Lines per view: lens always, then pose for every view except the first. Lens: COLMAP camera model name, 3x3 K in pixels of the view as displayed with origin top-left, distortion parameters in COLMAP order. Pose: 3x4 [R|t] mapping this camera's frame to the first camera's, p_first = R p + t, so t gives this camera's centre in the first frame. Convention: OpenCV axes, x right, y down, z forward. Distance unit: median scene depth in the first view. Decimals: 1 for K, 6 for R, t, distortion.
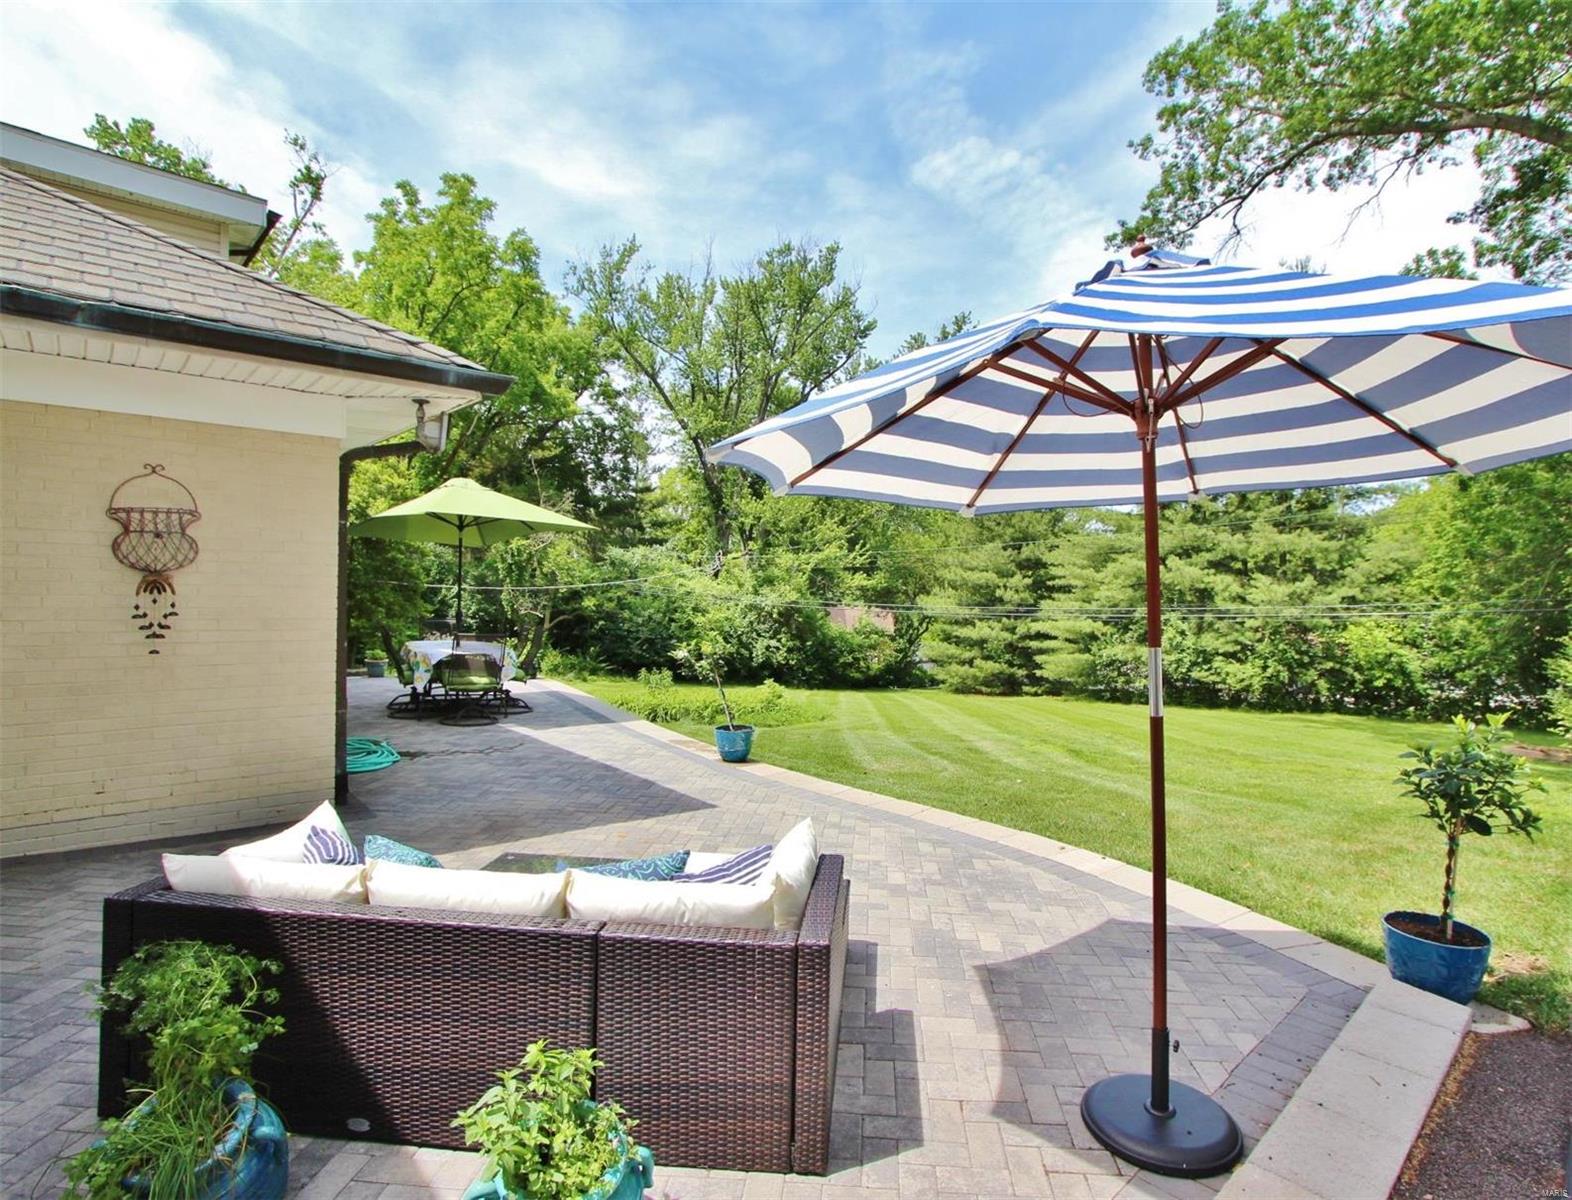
lens RADIAL K [[771.5, 0, 785.6], [0, 771.5, 598.9], [0, 0, 1]] dist [0.003323, 0.000379]
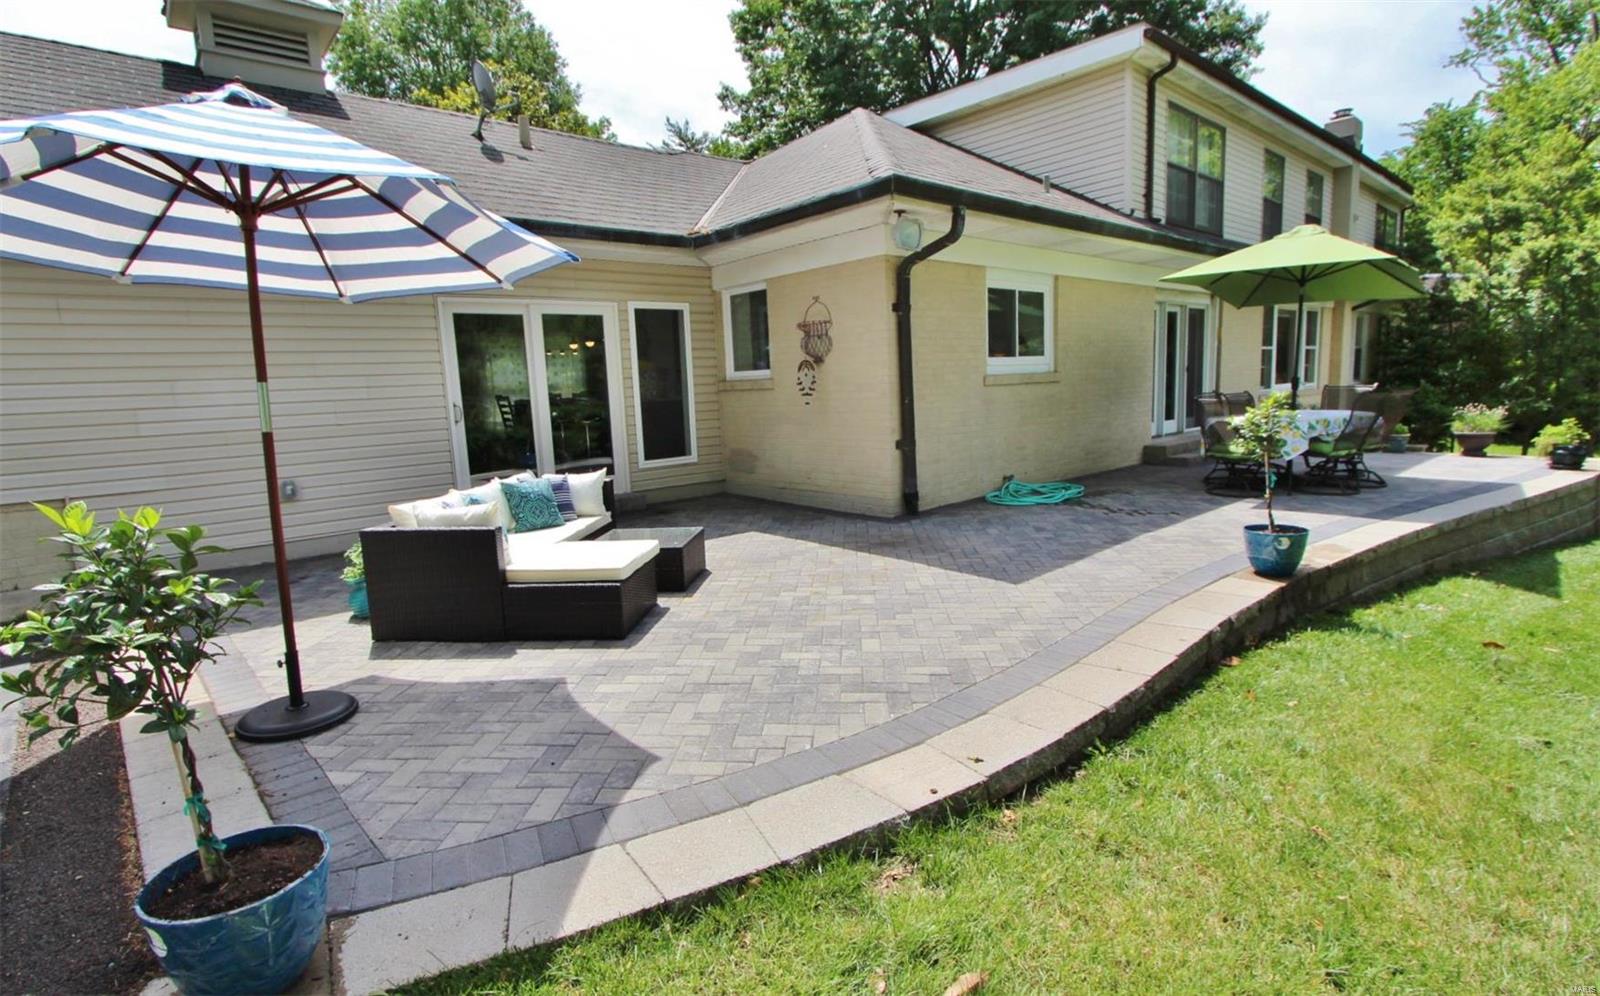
lens RADIAL K [[740.8, 0, 799.5], [0, 740.8, 502.8], [0, 0, 1]] dist [-0.005021, -0.000296]
pose [[0.034788, 0.117280, -0.992489, 0.921171], [0.042132, 0.992035, 0.118704, 0.095401], [0.998506, -0.045945, 0.029570, 0.968341]]
